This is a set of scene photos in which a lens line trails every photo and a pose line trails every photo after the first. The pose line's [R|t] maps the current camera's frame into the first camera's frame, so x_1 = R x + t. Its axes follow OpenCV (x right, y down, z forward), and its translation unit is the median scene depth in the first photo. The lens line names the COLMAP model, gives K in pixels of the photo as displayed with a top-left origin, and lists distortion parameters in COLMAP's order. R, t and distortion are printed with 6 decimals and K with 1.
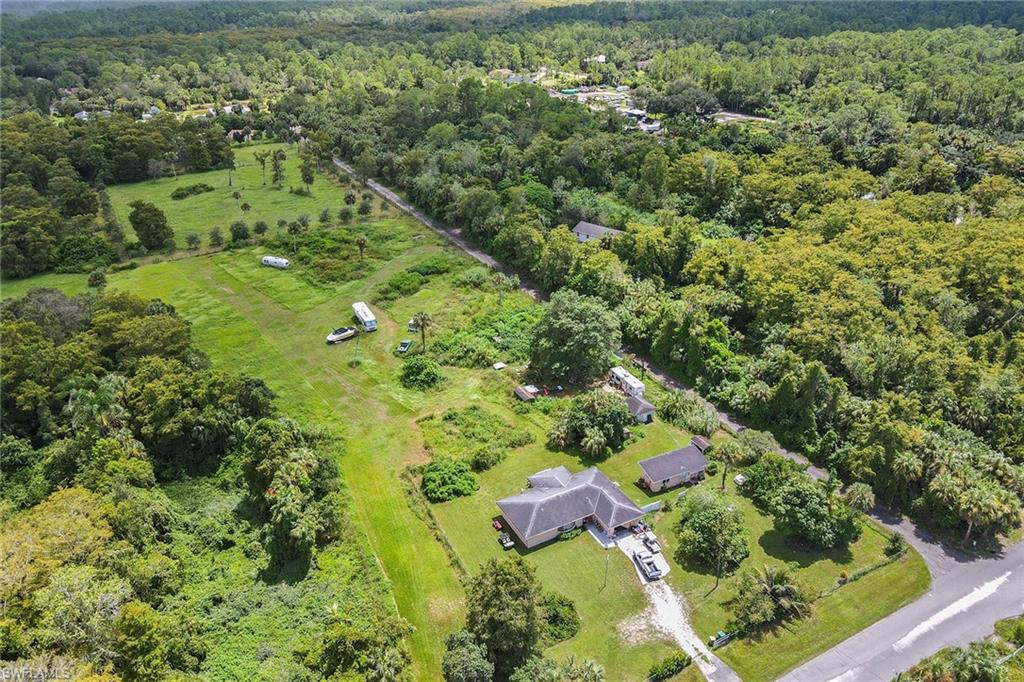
lens RADIAL K [[751.8, 0, 526.9], [0, 751.8, 324.5], [0, 0, 1]] dist [-0.001640, 0.033890]
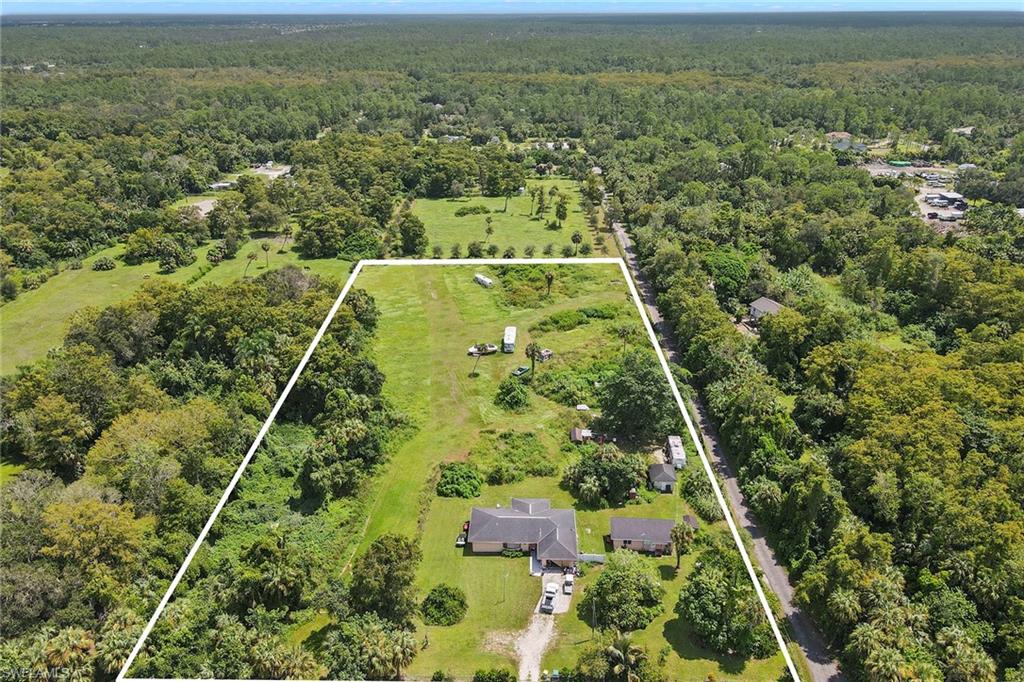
lens RADIAL K [[766.6, 0, 520.9], [0, 766.6, 309.2], [0, 0, 1]] dist [-0.004016, 0.027198]
pose [[0.875138, 0.198696, -0.441195, 0.390205], [-0.231062, 0.972728, -0.020249, -0.045391], [0.425139, 0.119664, 0.897183, -0.057829]]
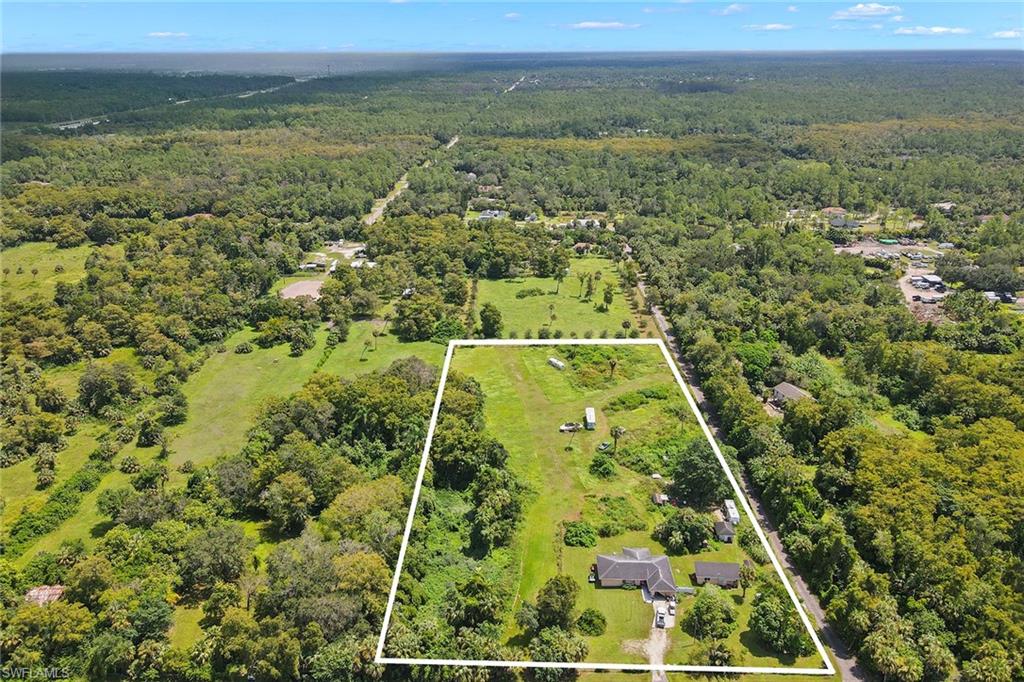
lens RADIAL K [[750.4, 0, 534.2], [0, 750.4, 308.9], [0, 0, 1]] dist [-0.005496, 0.030350]
pose [[0.881371, 0.179711, -0.436909, 0.372318], [-0.232642, 0.970017, -0.070314, -0.114625], [0.411173, 0.163616, 0.896753, -0.508800]]
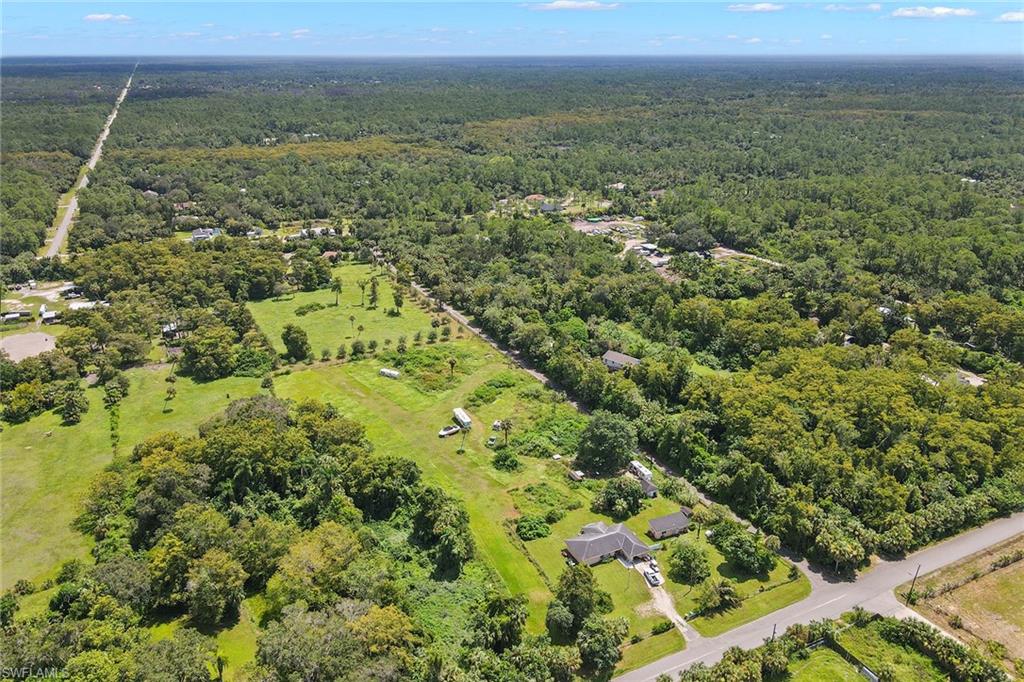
lens RADIAL K [[725.6, 0, 532.3], [0, 725.6, 339.6], [0, 0, 1]] dist [-0.006185, 0.036207]
pose [[0.999359, 0.033945, -0.011365, -0.087232], [-0.034816, 0.995501, -0.088127, -0.055871], [0.008322, 0.088467, 0.996044, -0.542378]]
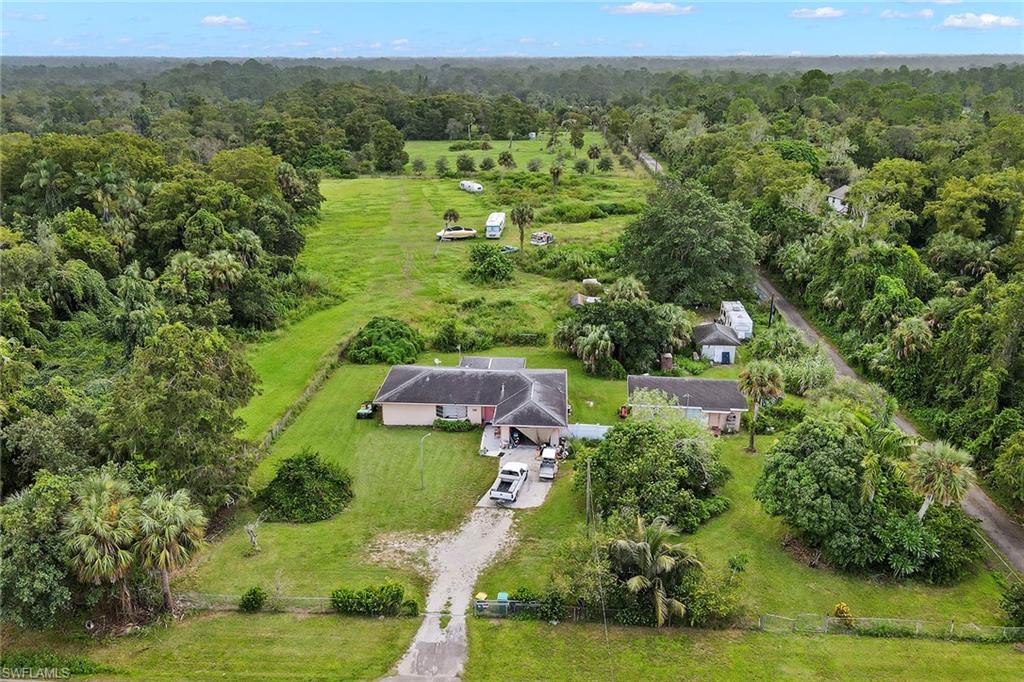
lens RADIAL K [[795.1, 0, 512.0], [0, 795.1, 341.0], [0, 0, 1]] dist [-0.001430, 0.004964]
pose [[0.854012, 0.201093, -0.479818, 0.316576], [-0.239975, 0.970566, -0.020357, 0.162836], [0.461601, 0.132529, 0.877132, 0.326936]]
